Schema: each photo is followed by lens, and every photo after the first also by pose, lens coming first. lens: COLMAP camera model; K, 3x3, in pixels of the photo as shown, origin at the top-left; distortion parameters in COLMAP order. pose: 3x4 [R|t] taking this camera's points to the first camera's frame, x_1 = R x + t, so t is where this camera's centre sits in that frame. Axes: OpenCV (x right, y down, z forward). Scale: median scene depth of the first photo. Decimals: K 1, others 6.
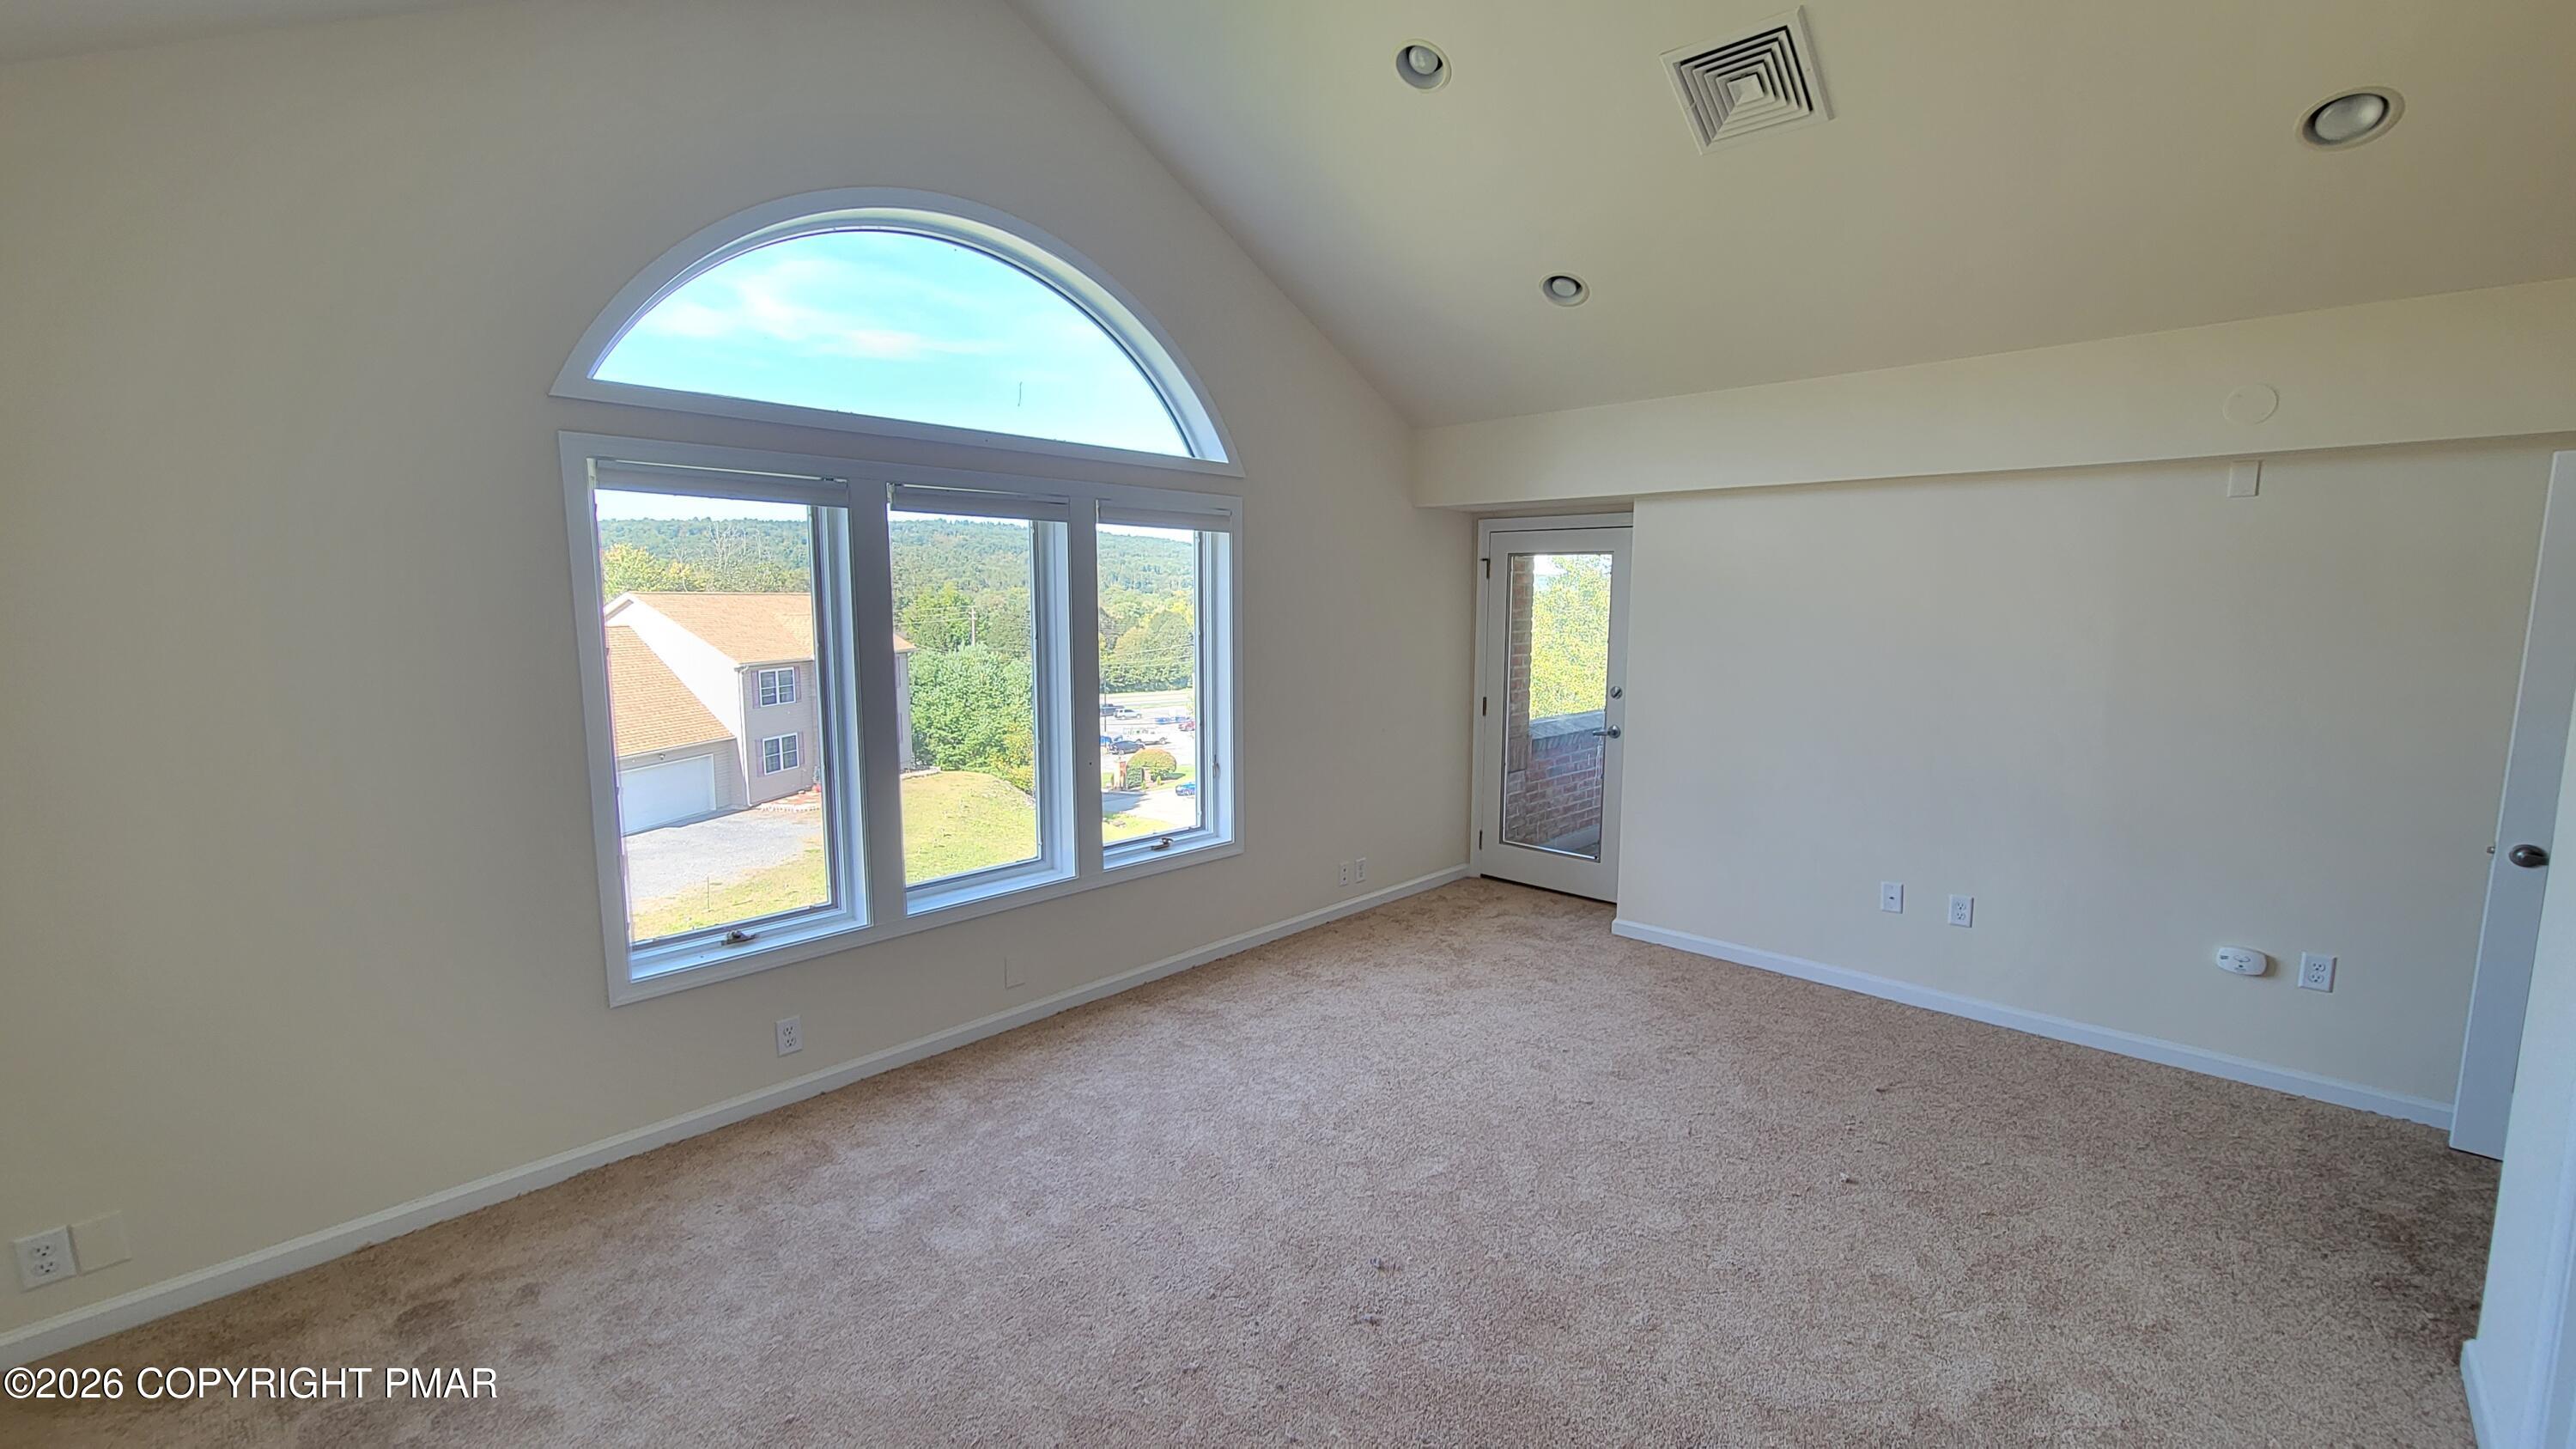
lens RADIAL K [[1038.1, 0, 1291.6], [0, 1038.1, 734.0], [0, 0, 1]] dist [-0.000587, -0.000131]
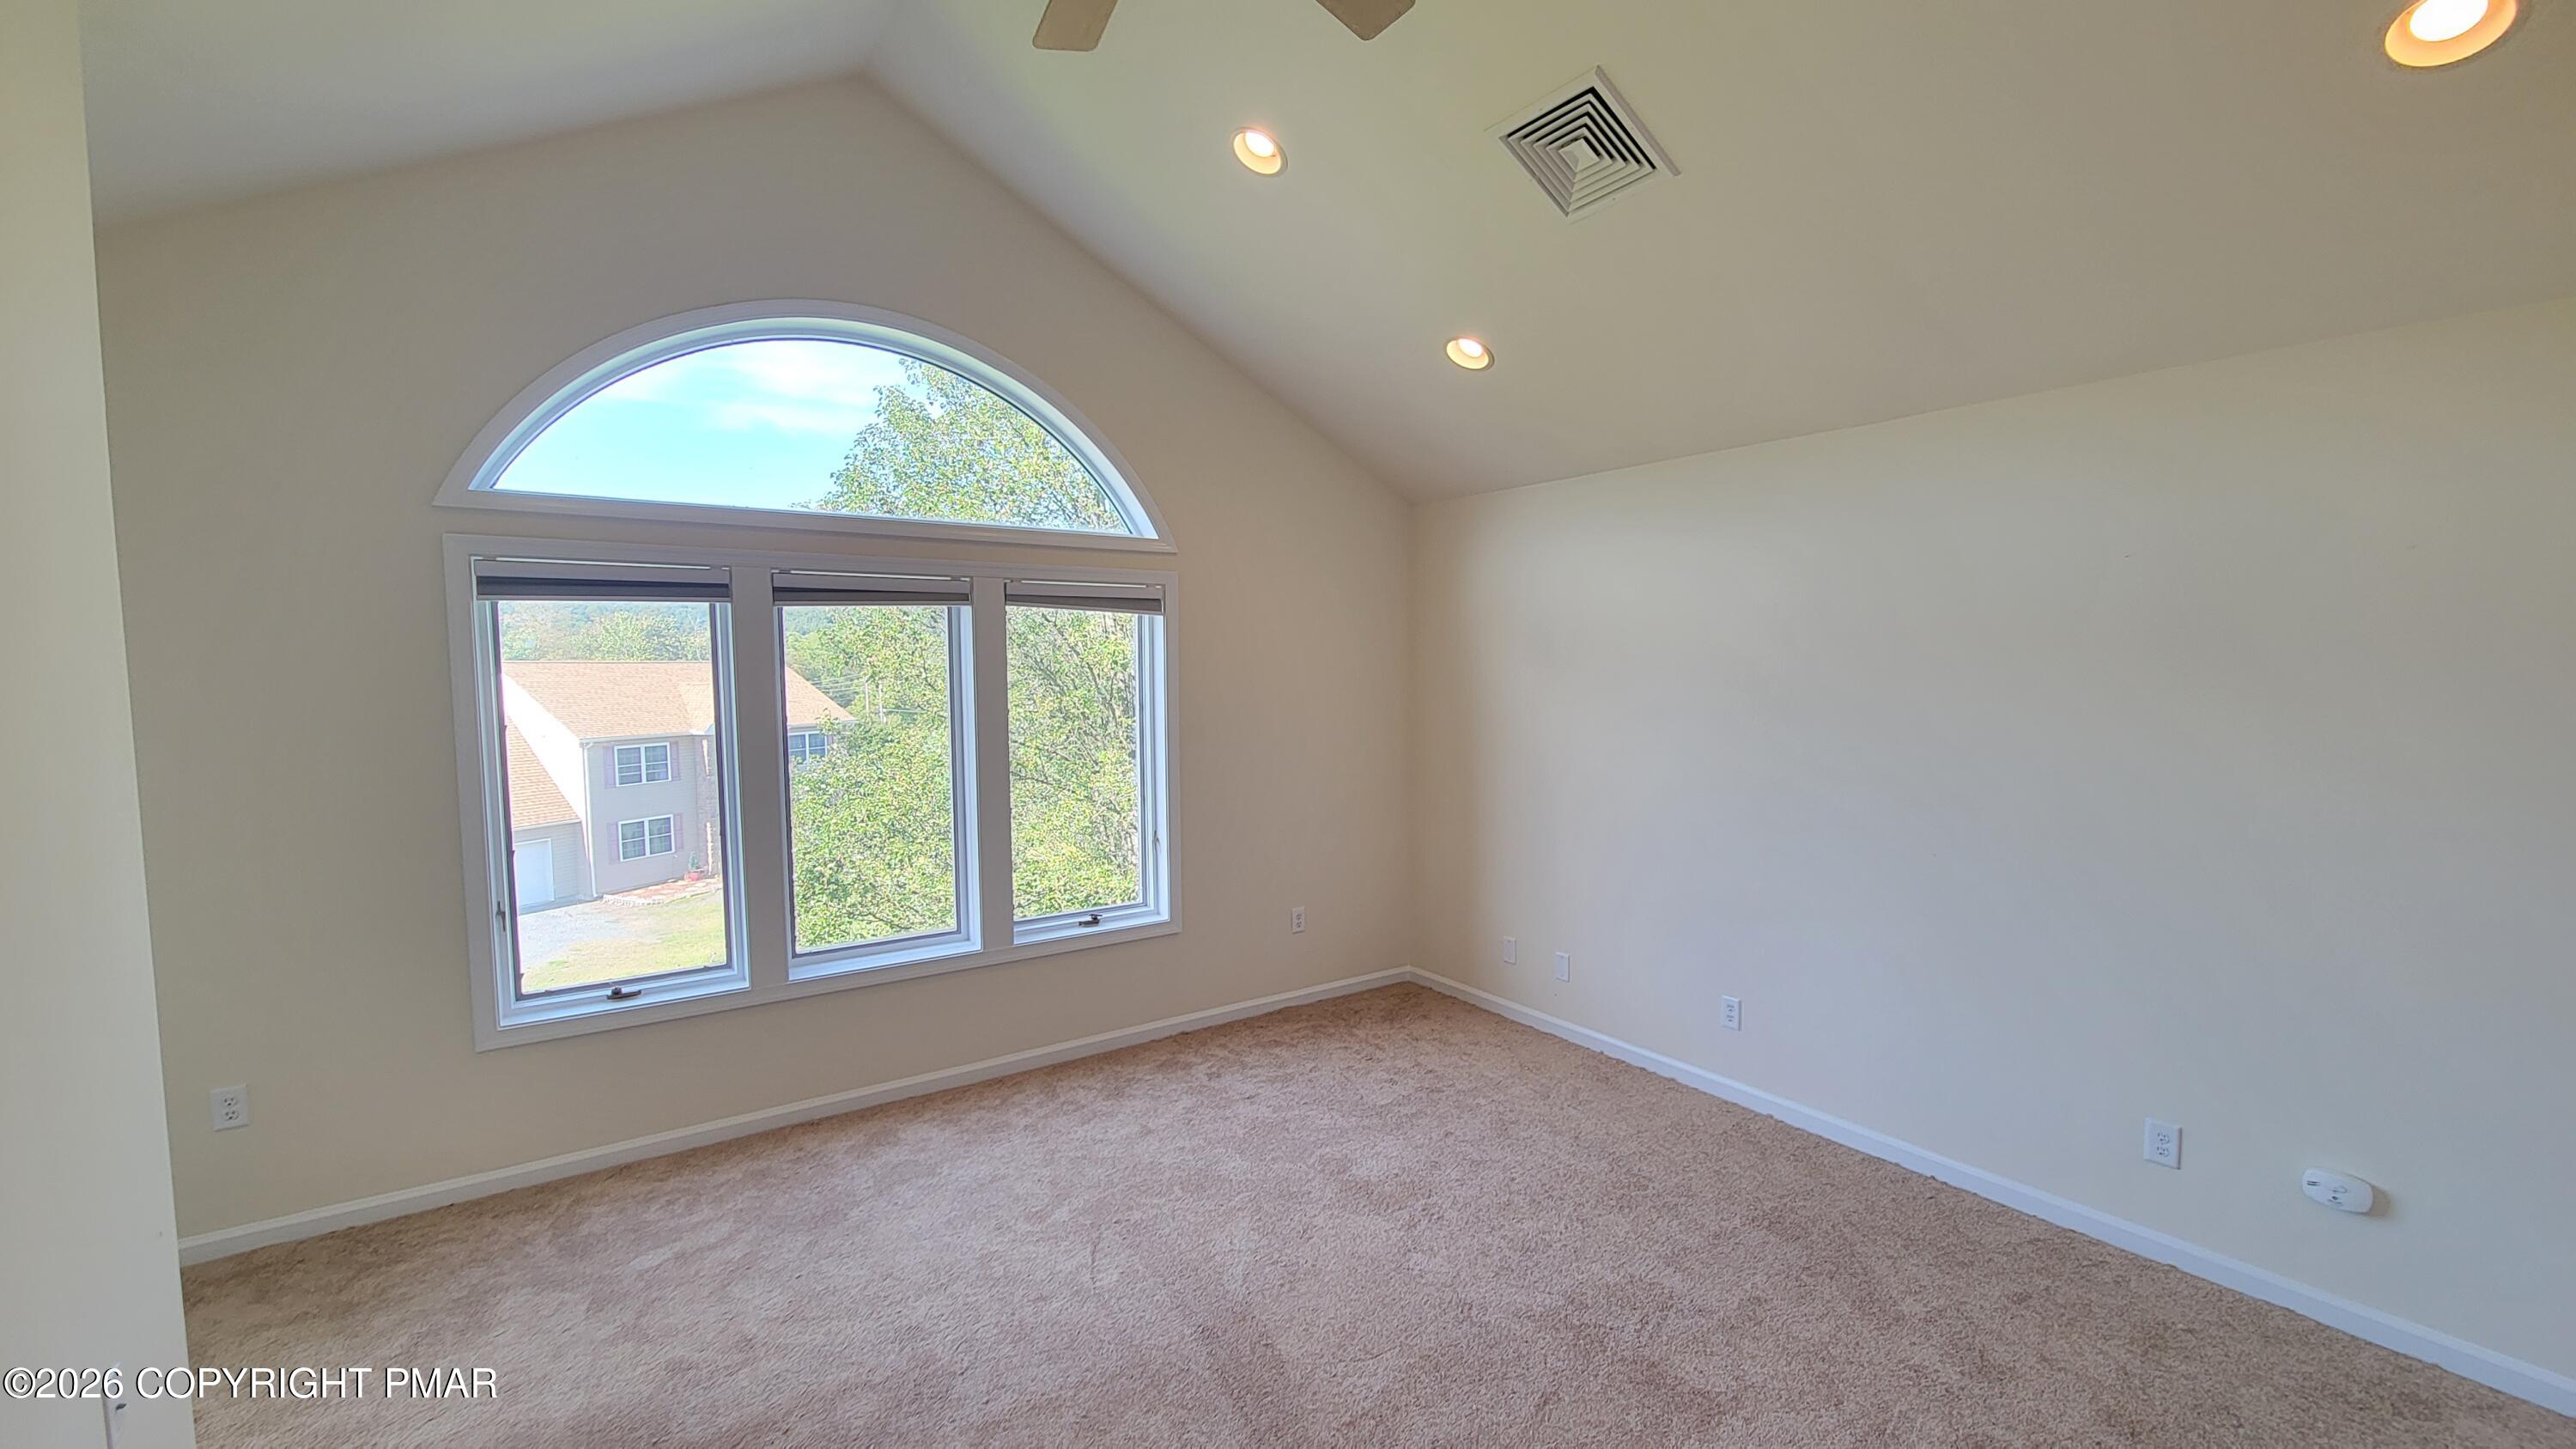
lens RADIAL K [[985.0, 0, 1291.3], [0, 985.0, 717.9], [0, 0, 1]] dist [-0.000470, -0.000068]
pose [[0.977630, 0.035363, -0.207336, 0.291164], [-0.046306, 0.997766, -0.048162, -0.059788], [0.205170, 0.056686, 0.977083, 0.104682]]
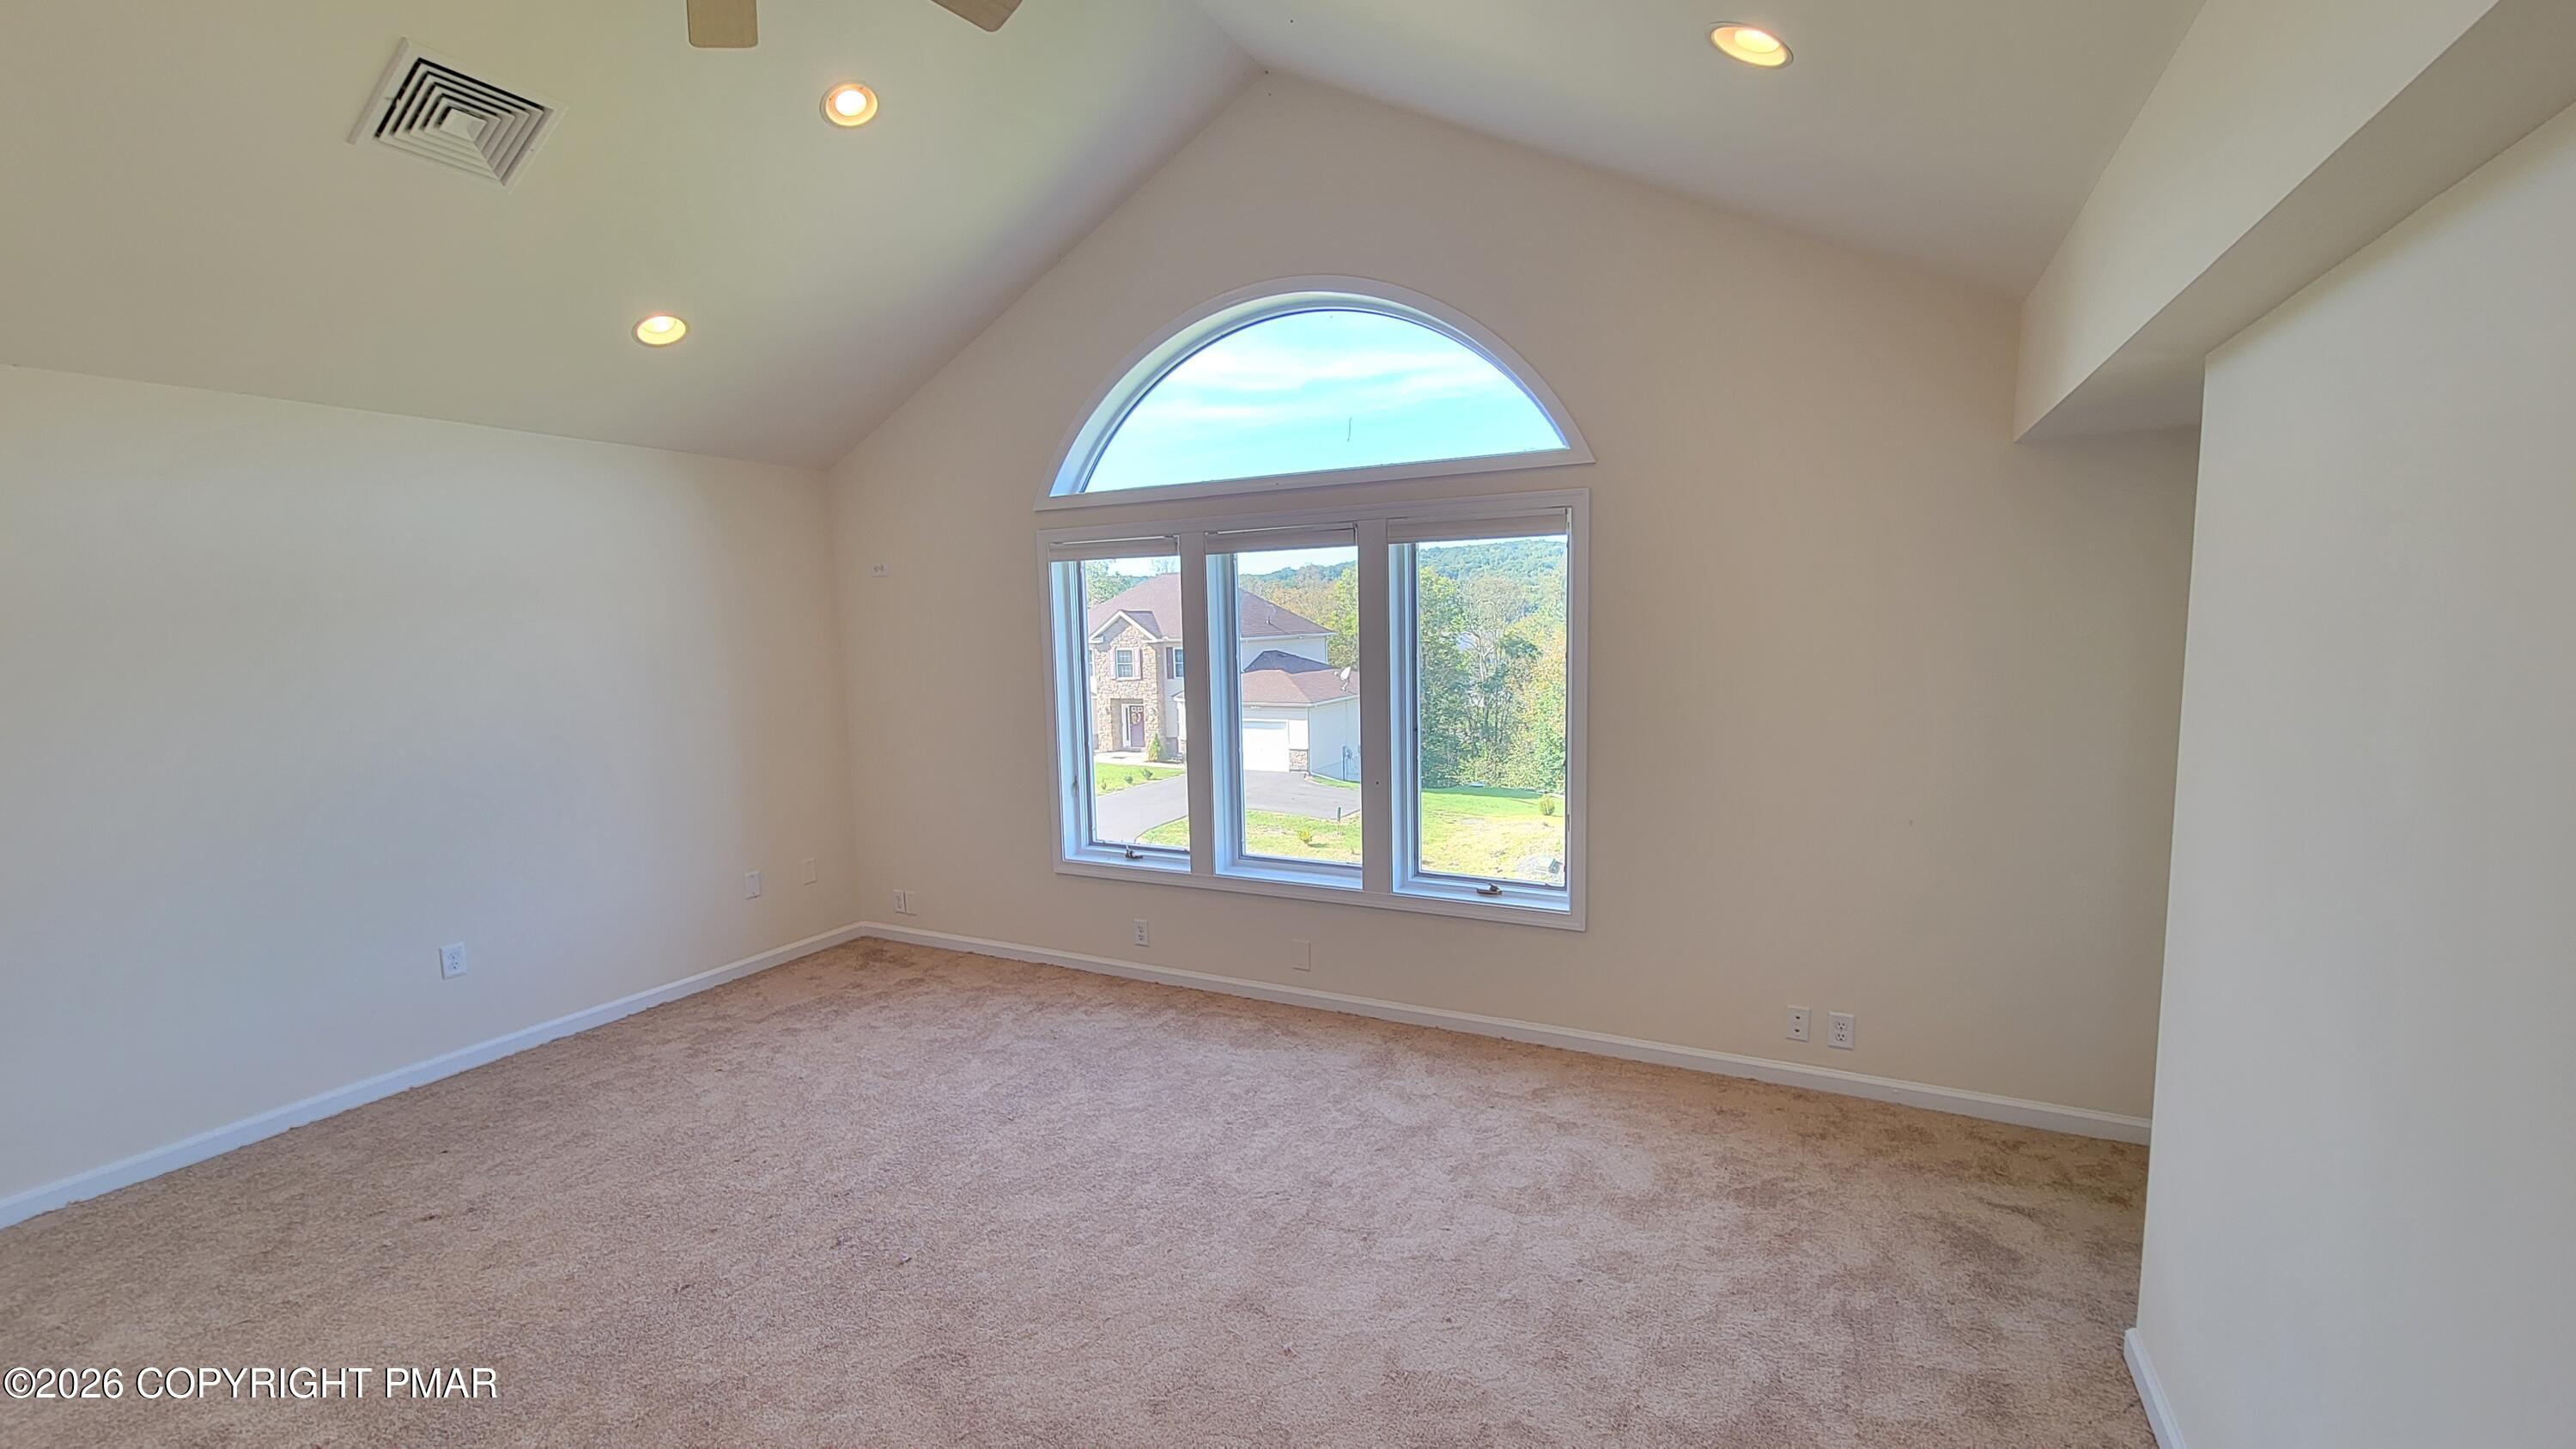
lens RADIAL K [[1082.8, 0, 1288.0], [0, 1082.8, 724.5], [0, 0, 1]] dist [0.000300, -0.000098]
pose [[0.291697, 0.121593, -0.948751, 0.794520], [-0.088254, 0.991077, 0.099884, -0.131060], [0.952431, 0.054595, 0.299825, 0.613124]]
